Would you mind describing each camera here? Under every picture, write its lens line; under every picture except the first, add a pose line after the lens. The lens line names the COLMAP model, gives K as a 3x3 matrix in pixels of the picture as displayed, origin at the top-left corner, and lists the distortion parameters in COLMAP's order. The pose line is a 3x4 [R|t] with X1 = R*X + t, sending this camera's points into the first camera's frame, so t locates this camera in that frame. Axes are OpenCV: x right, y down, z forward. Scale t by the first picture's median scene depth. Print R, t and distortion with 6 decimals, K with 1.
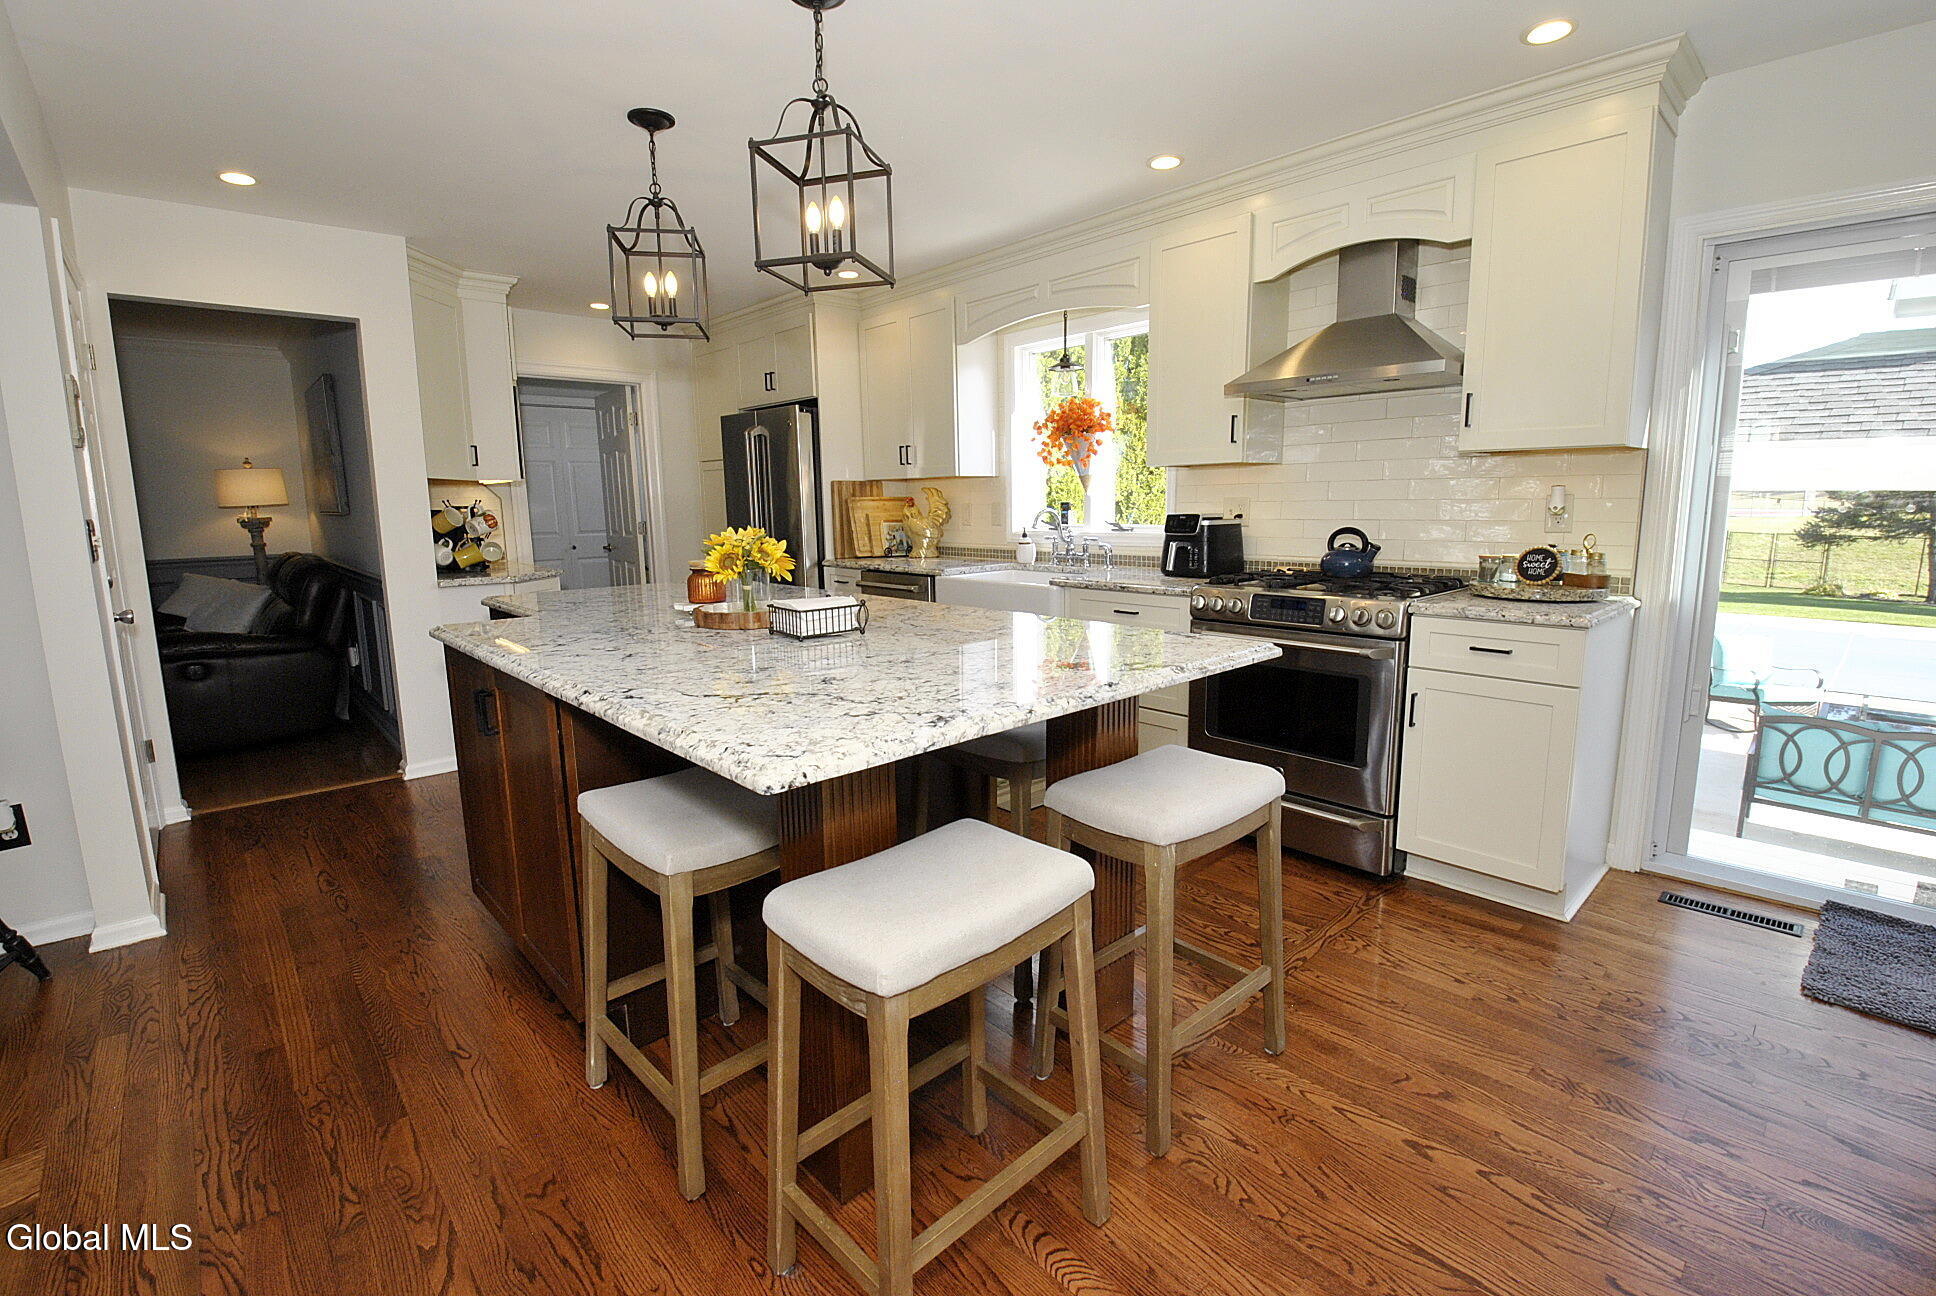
lens RADIAL K [[857.2, 0, 1004.9], [0, 857.2, 629.3], [0, 0, 1]] dist [0.035164, -0.039502]
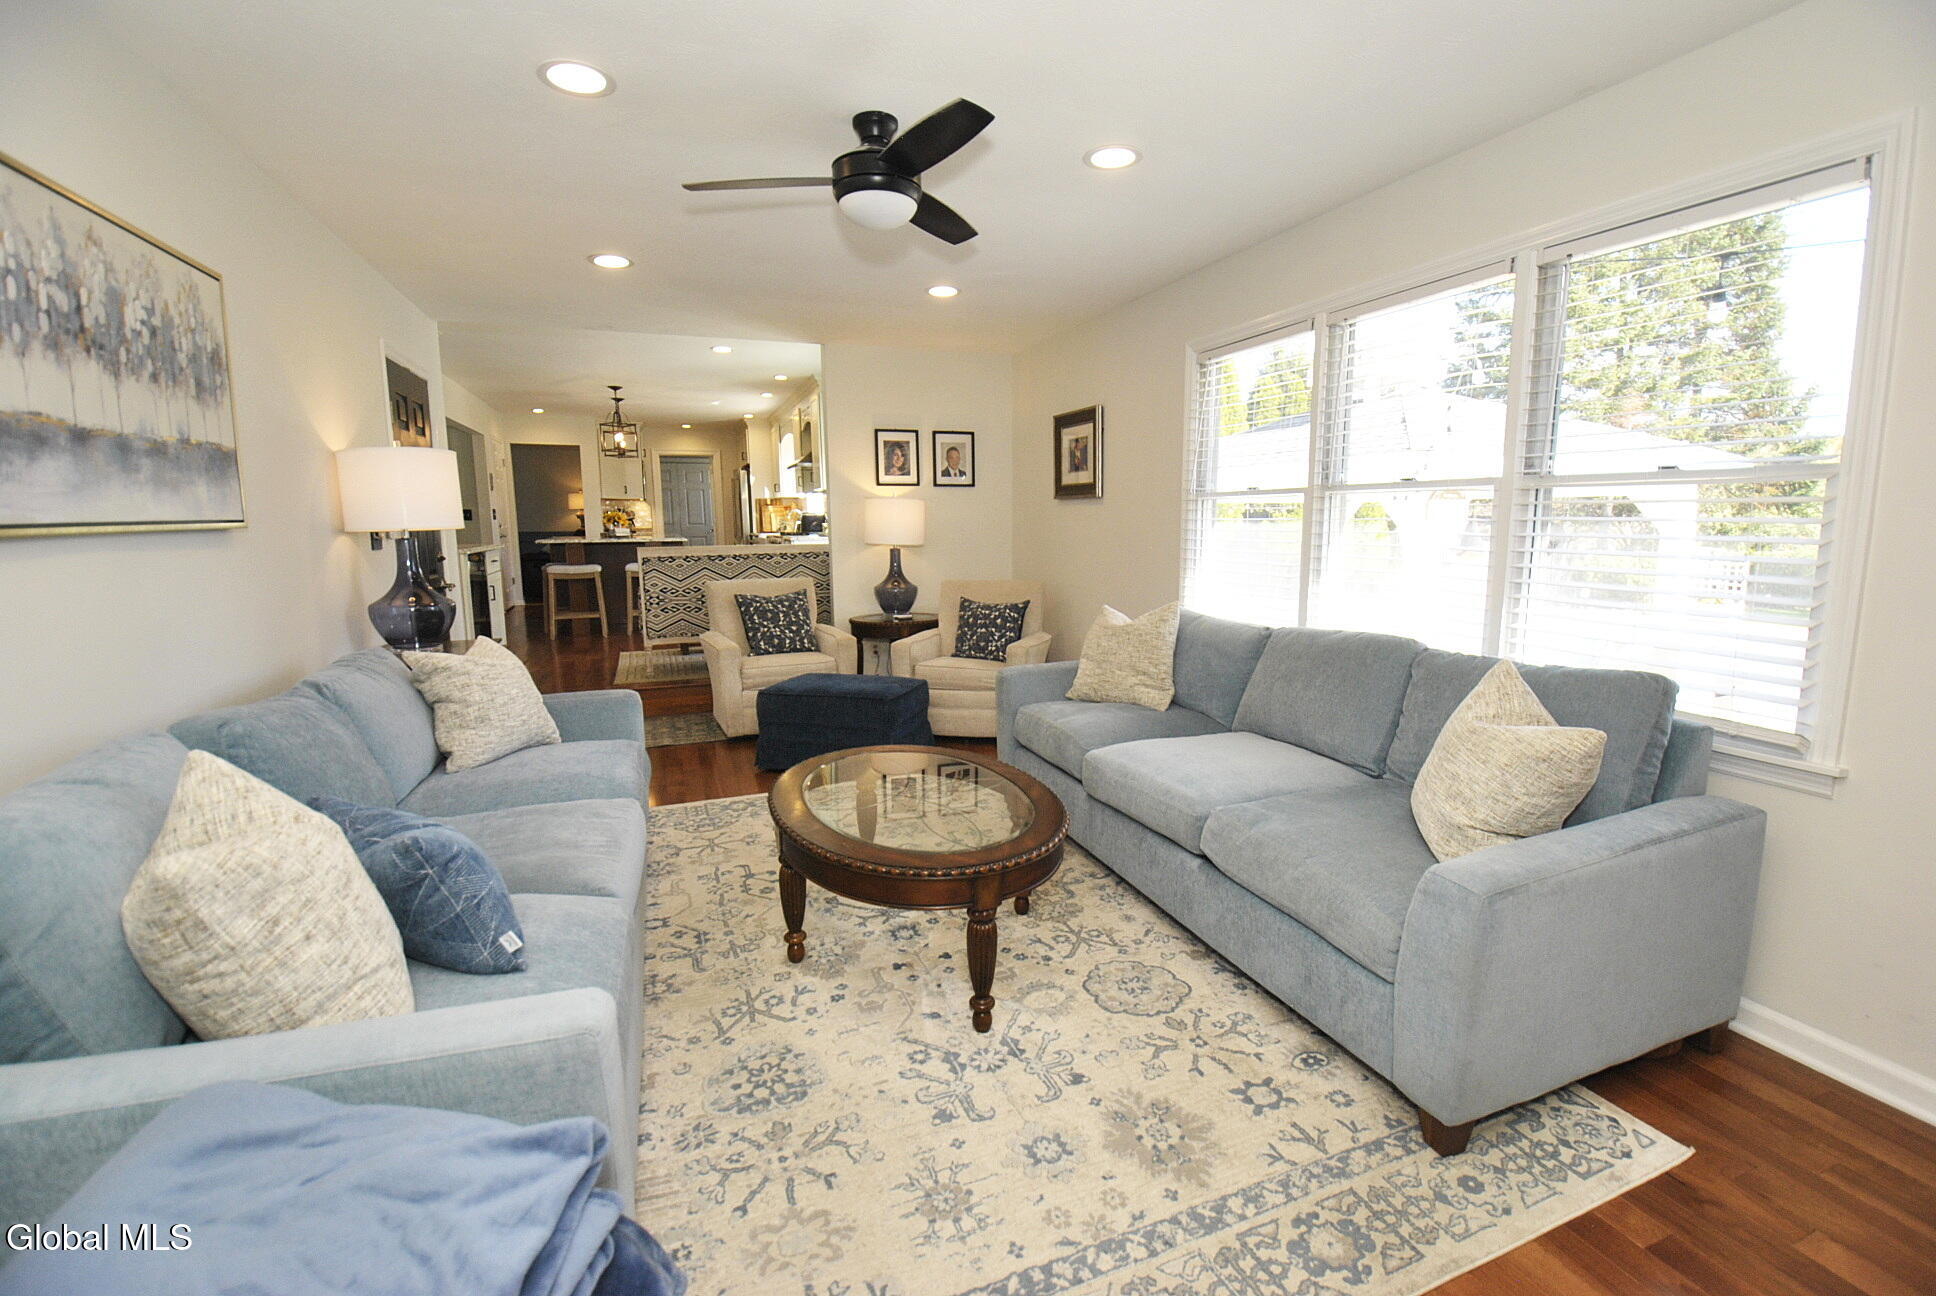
lens RADIAL K [[857.2, 0, 1004.9], [0, 857.2, 629.3], [0, 0, 1]] dist [0.035164, -0.039502]
pose [[0.926848, 0.052615, -0.371731, 1.333324], [-0.060248, 0.998143, -0.008942, 0.163669], [0.370570, 0.030684, 0.928297, -0.921707]]
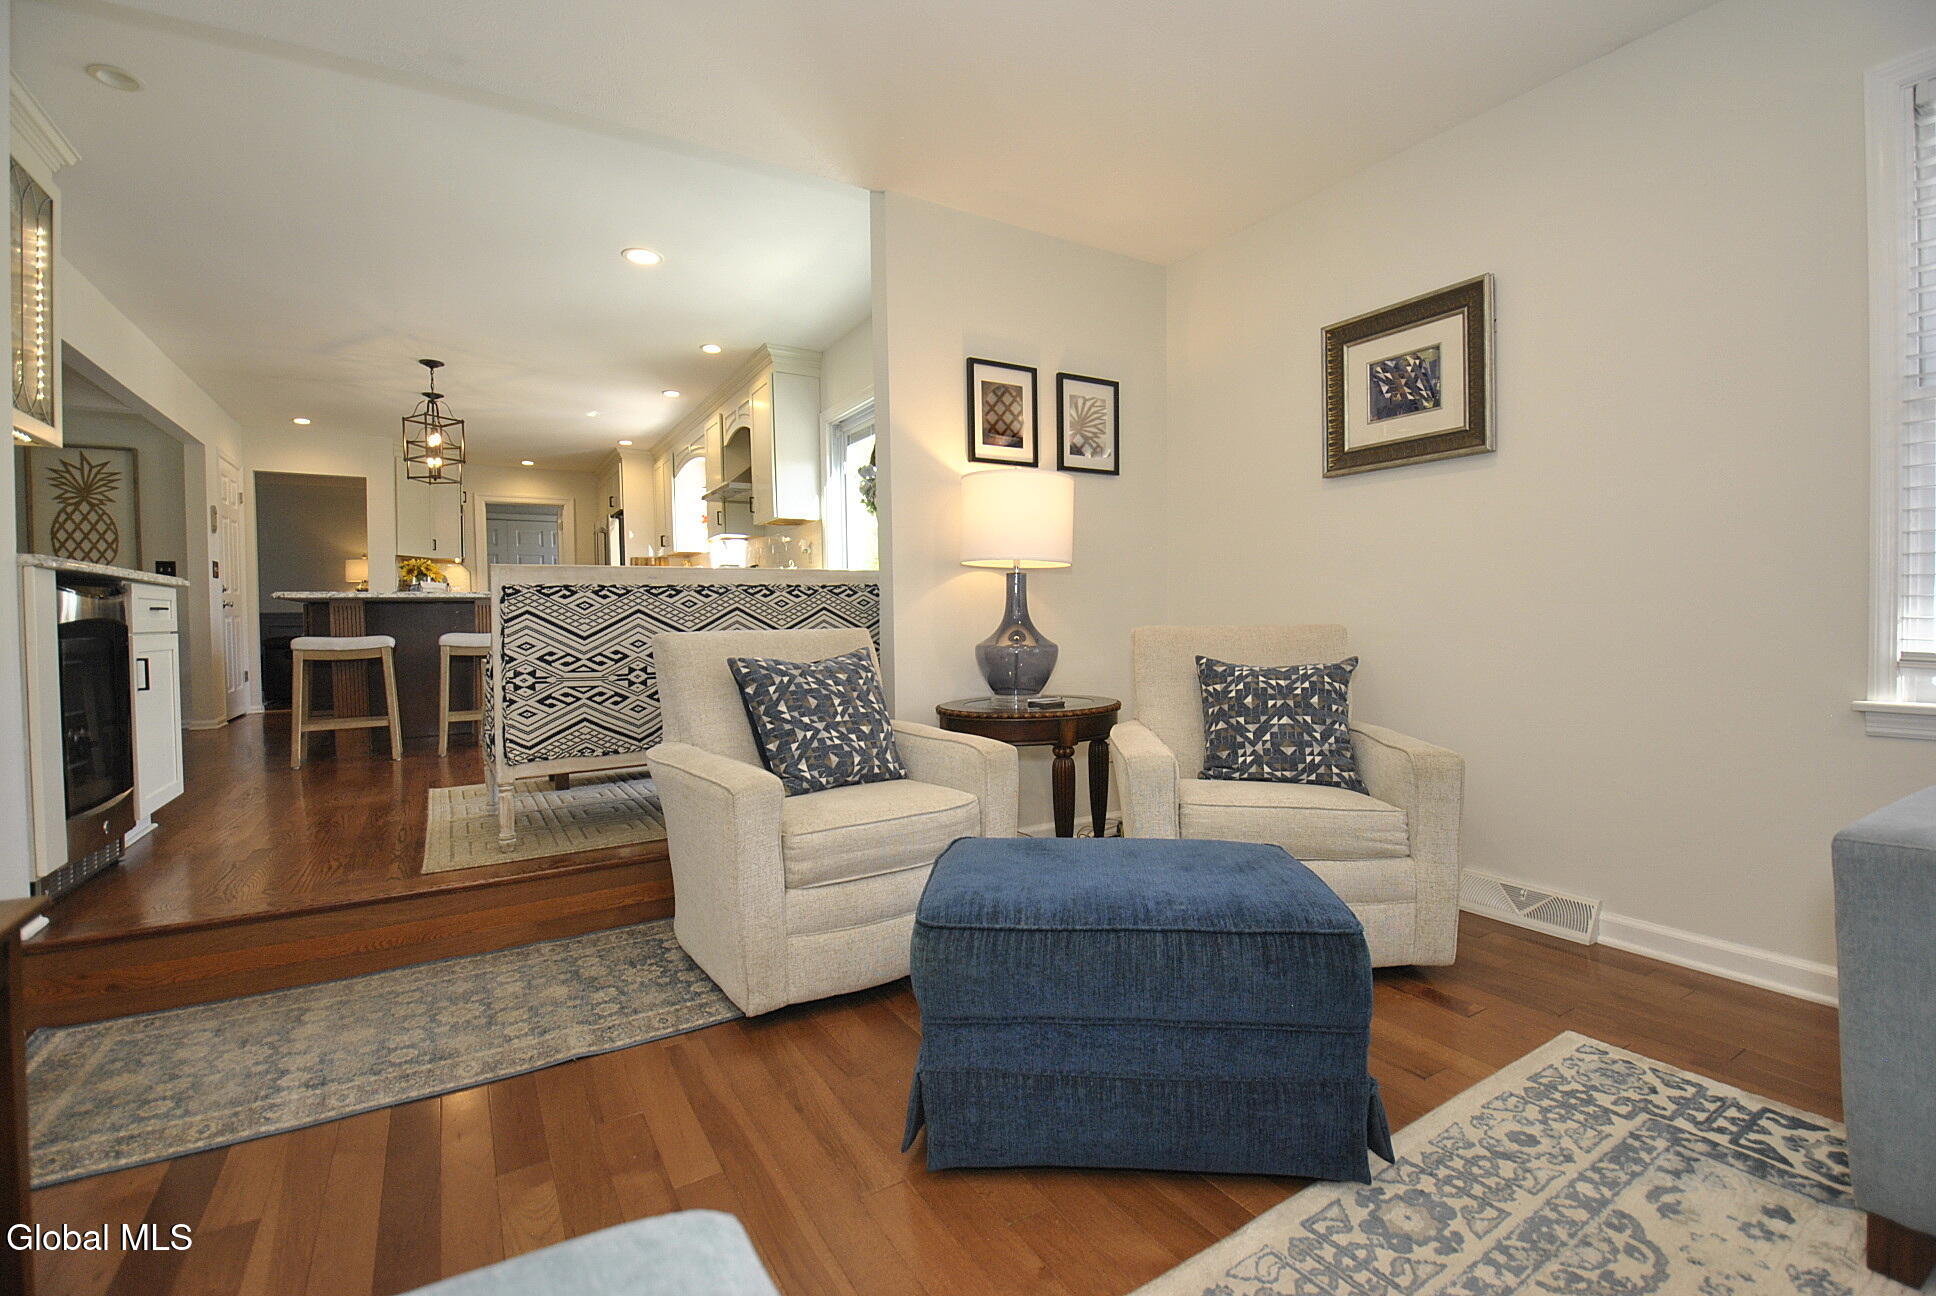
lens RADIAL K [[857.2, 0, 1004.9], [0, 857.2, 629.3], [0, 0, 1]] dist [0.035164, -0.039502]
pose [[0.979882, -0.000583, -0.199577, 0.879097], [-0.025646, 0.991338, -0.128807, 0.172710], [0.197924, 0.131334, 0.971379, -0.502821]]
